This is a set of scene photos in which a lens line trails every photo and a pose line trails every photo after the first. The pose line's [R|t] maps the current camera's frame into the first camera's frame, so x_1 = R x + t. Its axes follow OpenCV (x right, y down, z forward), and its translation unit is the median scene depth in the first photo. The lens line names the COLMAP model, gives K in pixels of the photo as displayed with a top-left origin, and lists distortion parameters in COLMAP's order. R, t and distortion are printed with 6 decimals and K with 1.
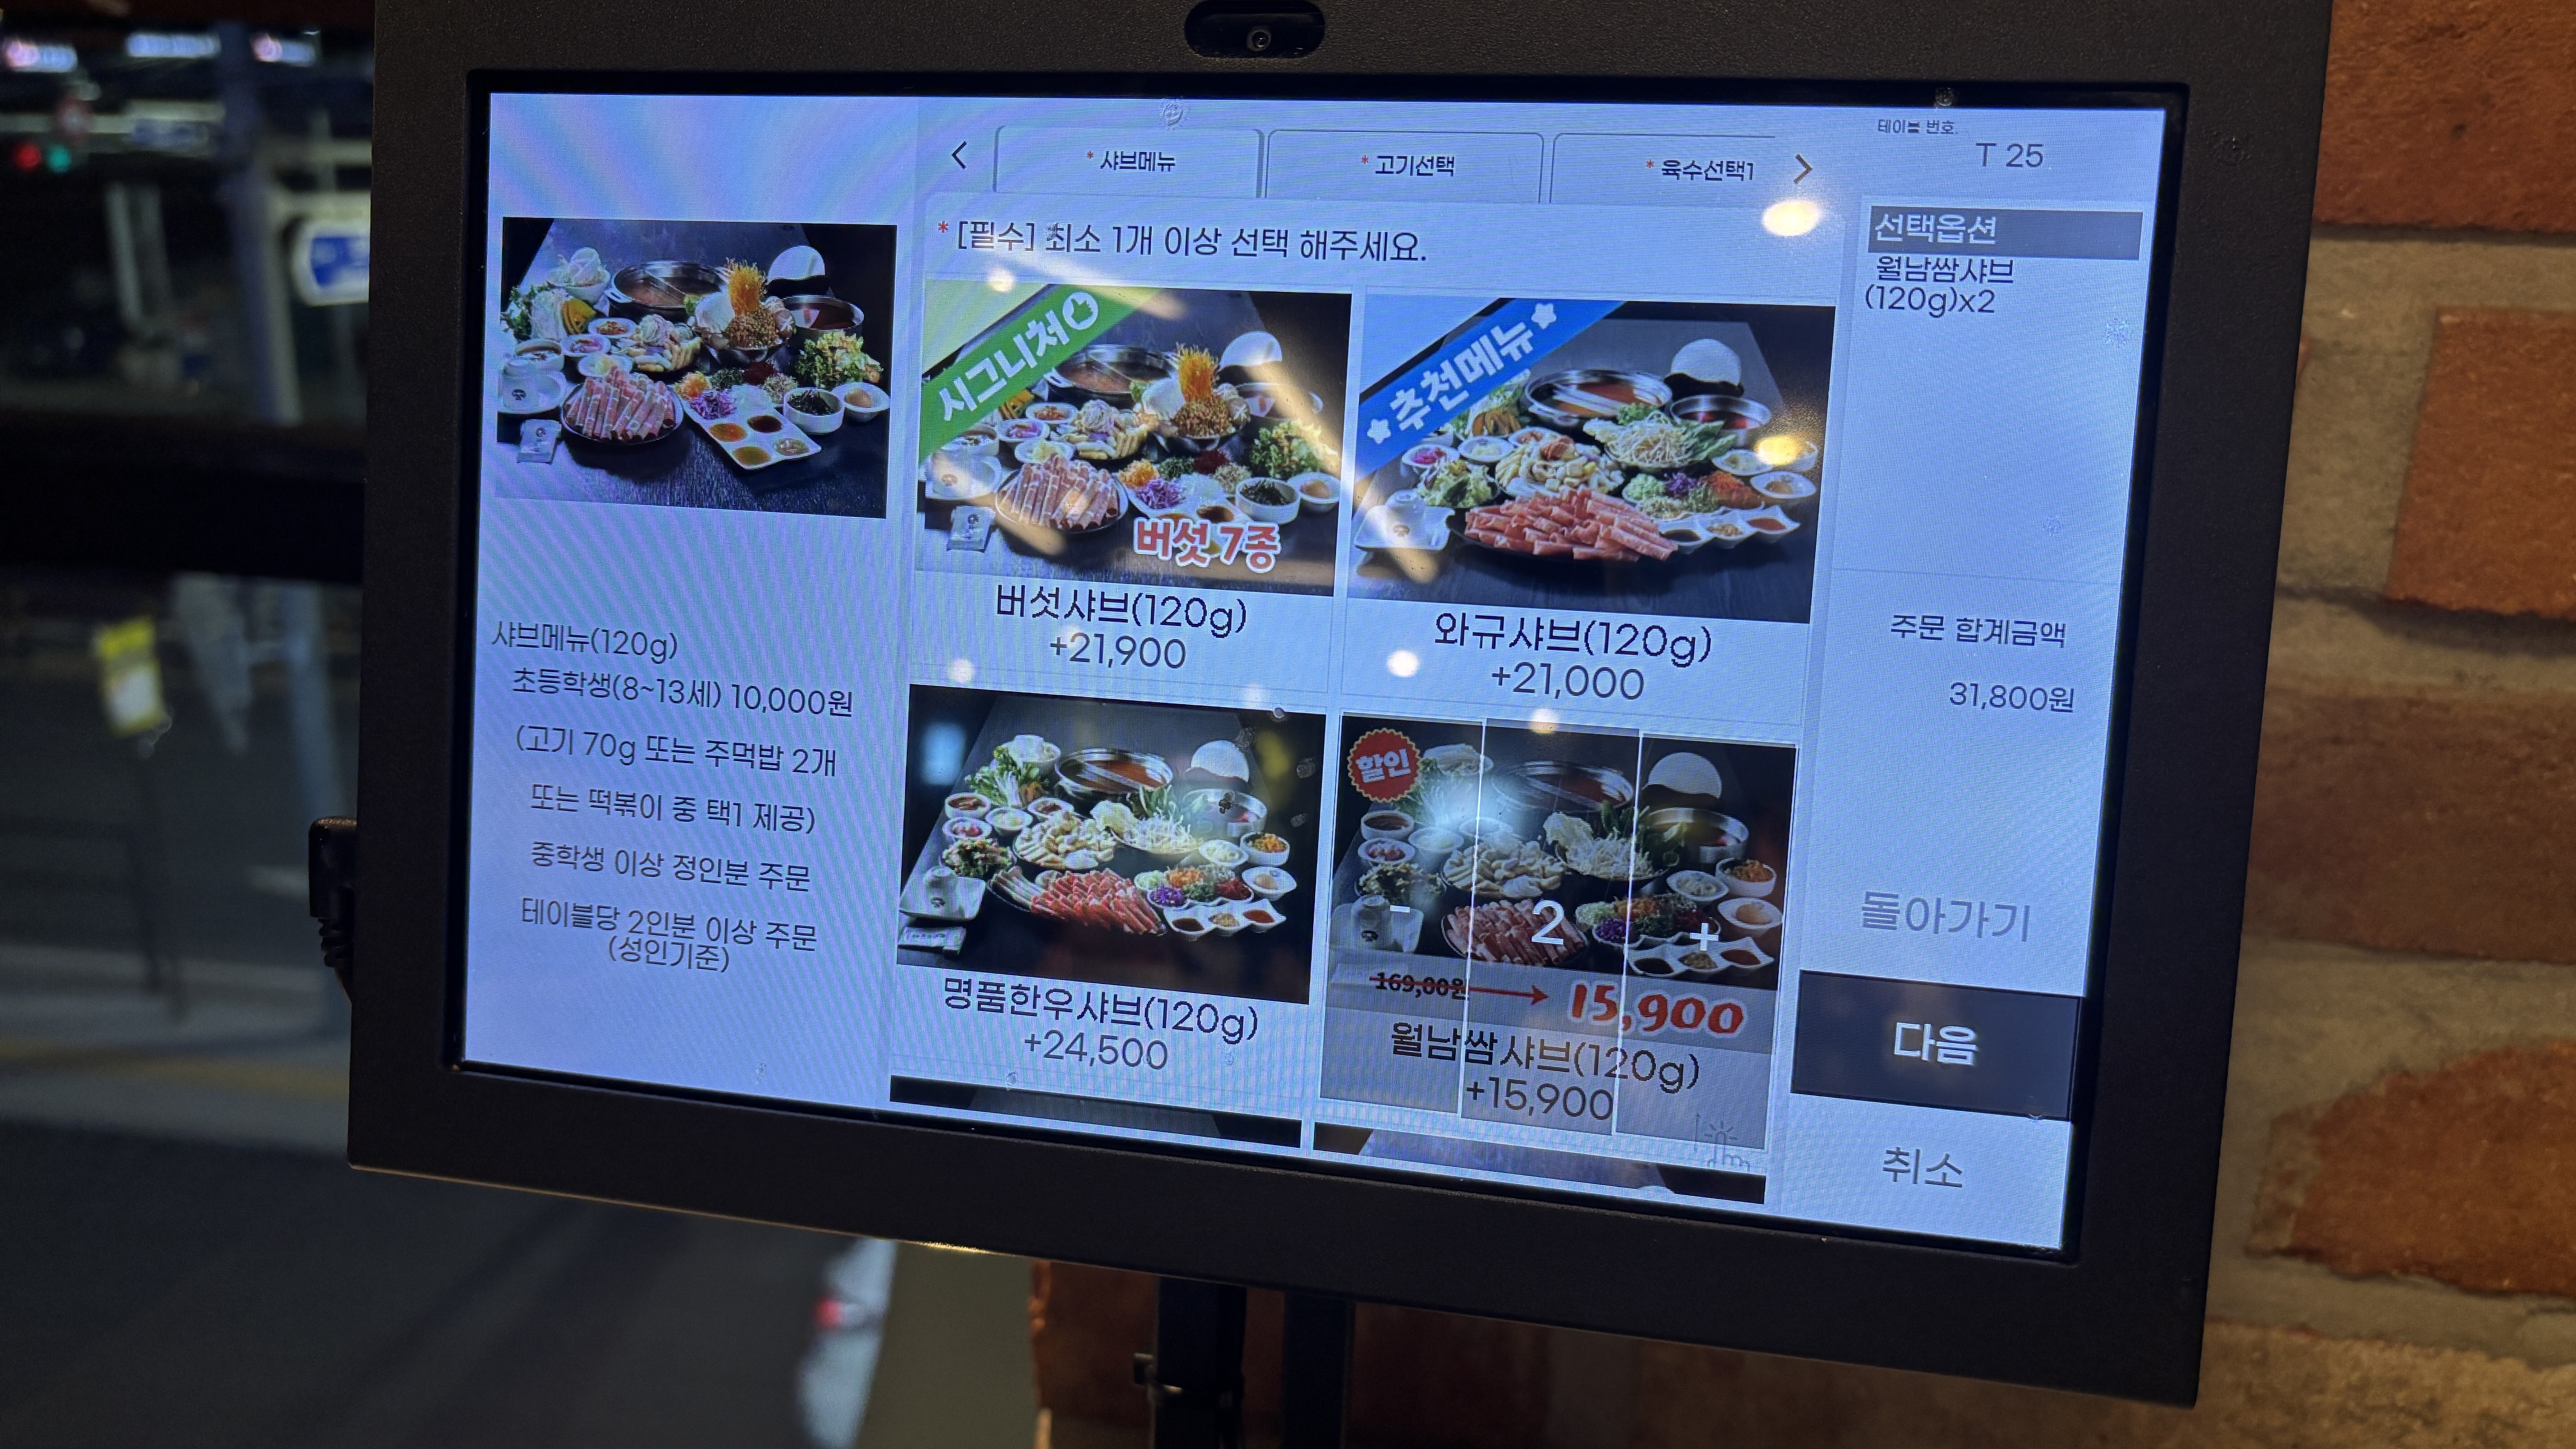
lens RADIAL K [[1960.5, 0, 1293.3], [0, 1960.5, 720.7], [0, 0, 1]] dist [0.022451, -0.008536]
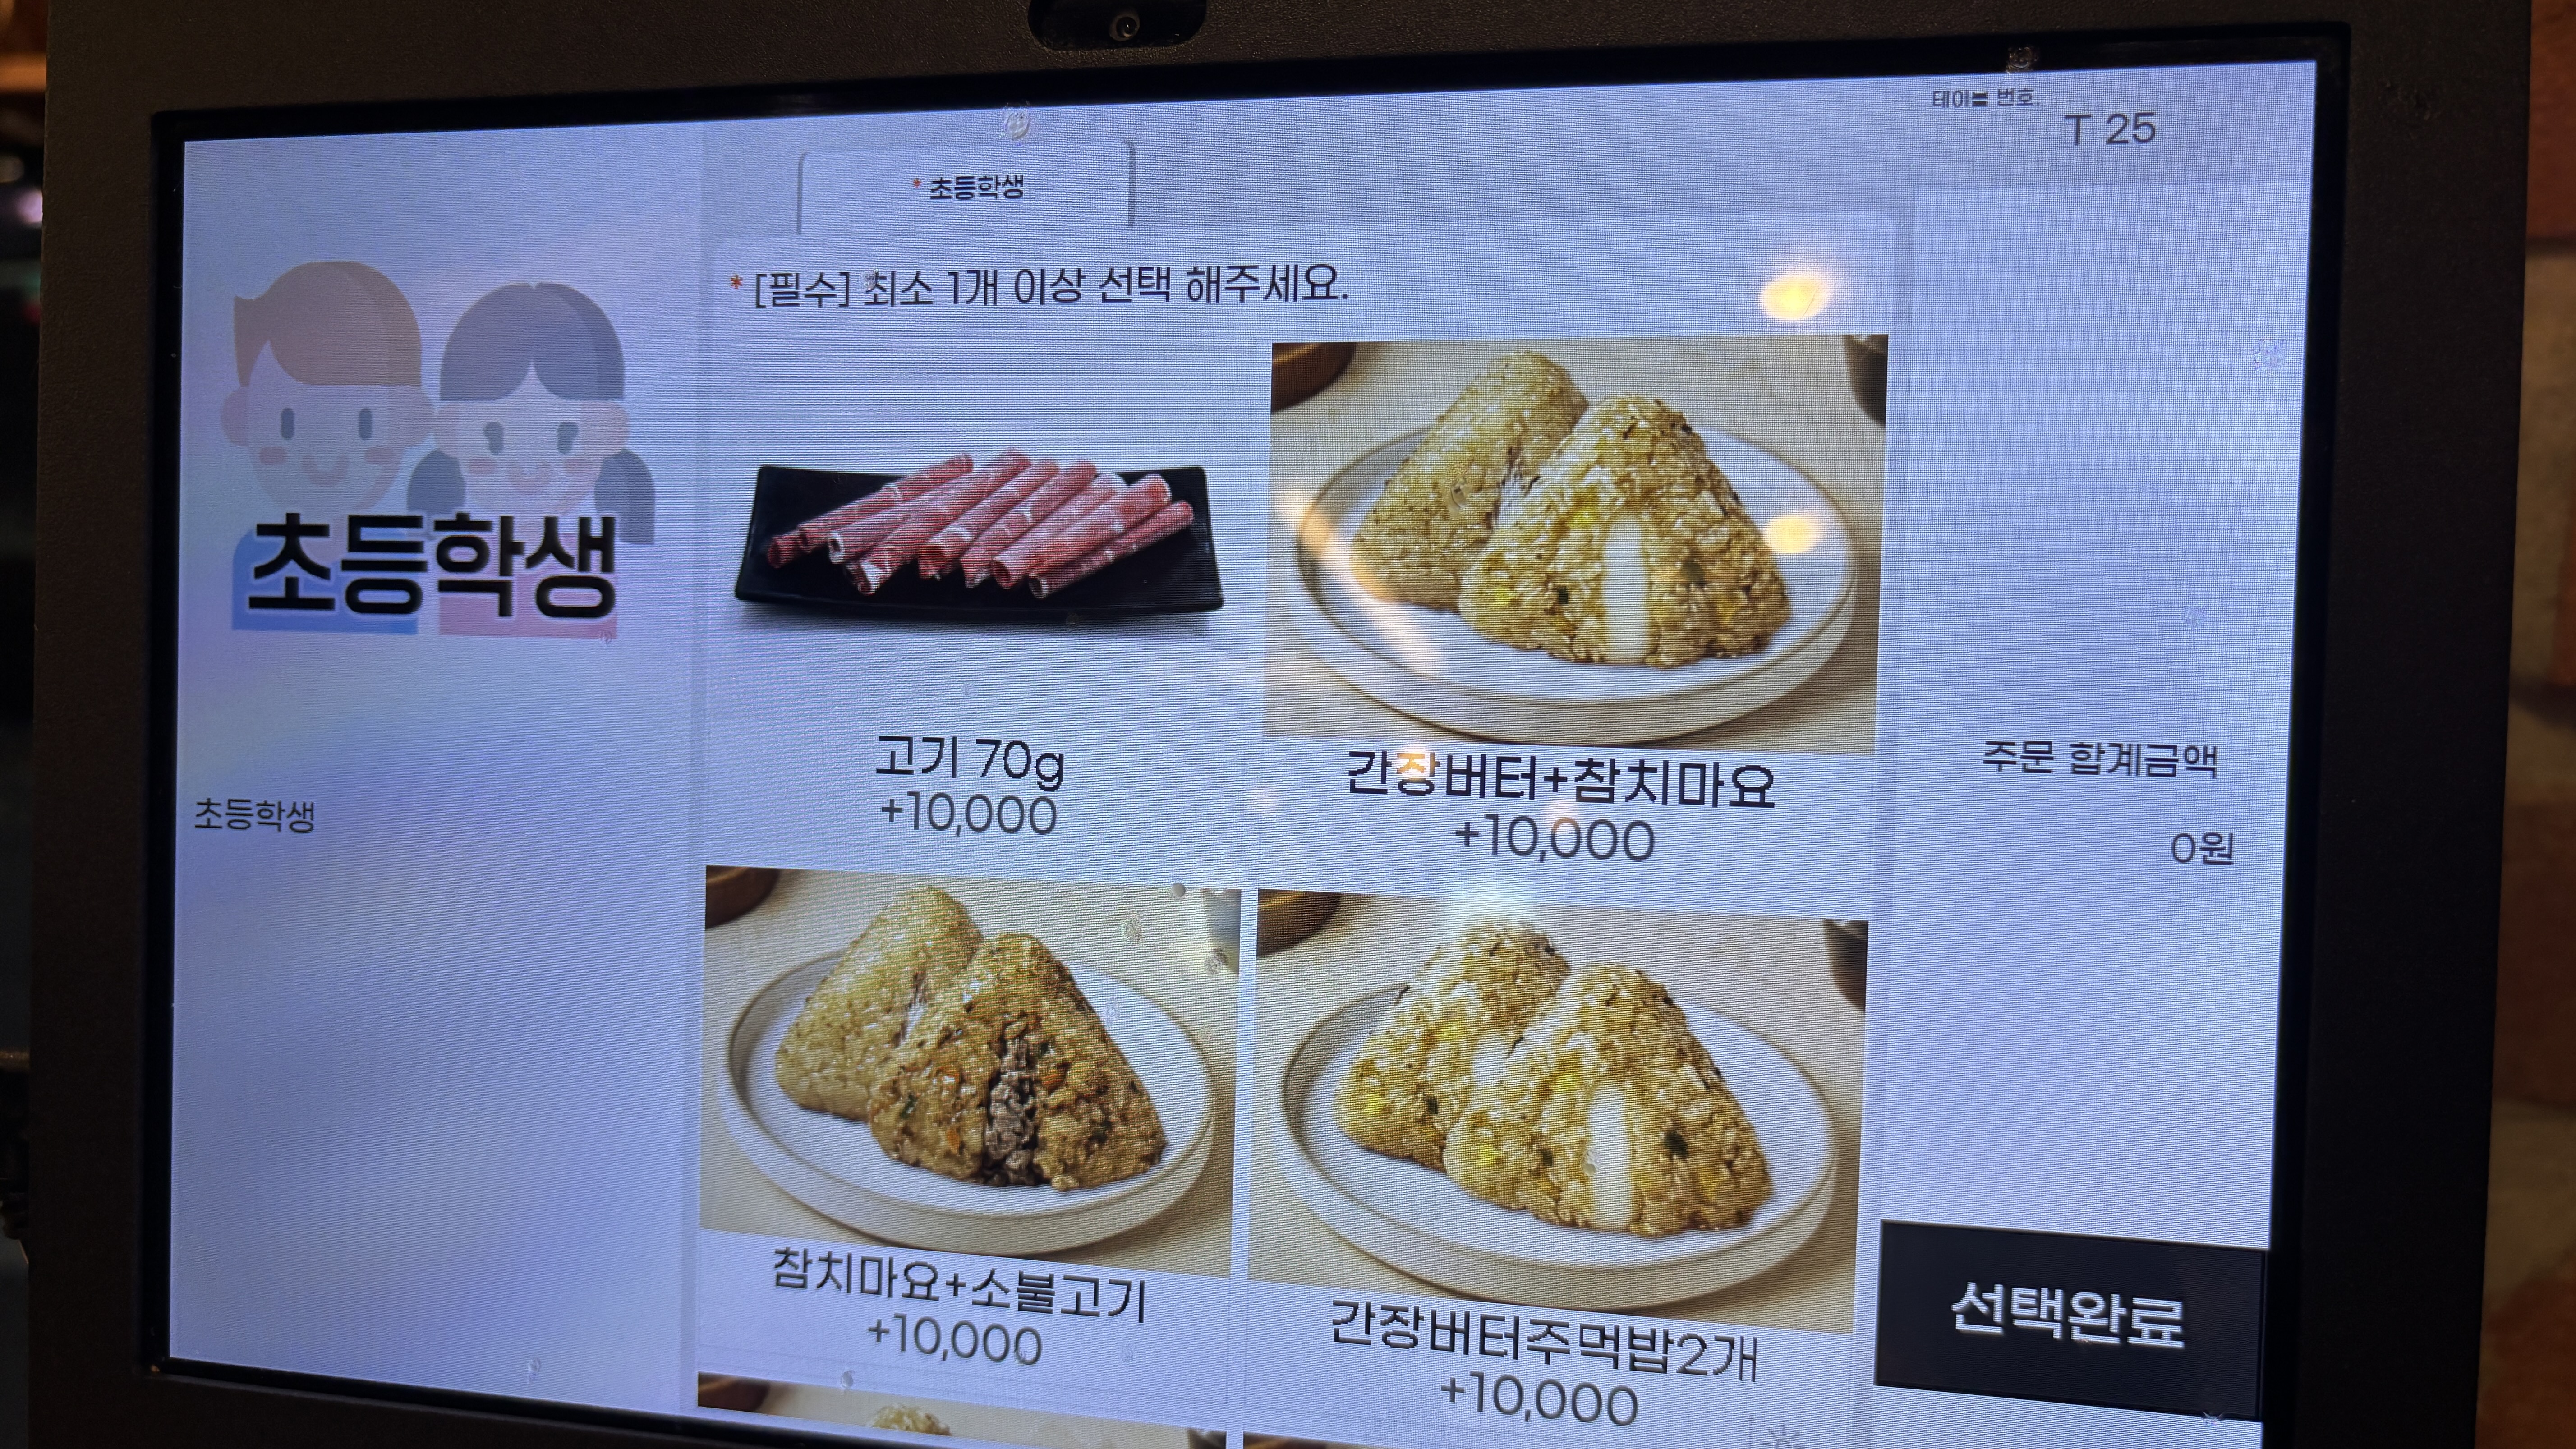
lens RADIAL K [[1960.5, 0, 1287.2], [0, 1960.5, 725.9], [0, 0, 1]] dist [0.022451, -0.008536]
pose [[0.999532, -0.029919, -0.006356, 0.043521], [0.029465, 0.997618, -0.062372, -0.019967], [0.008207, 0.062156, 0.998033, 0.241644]]
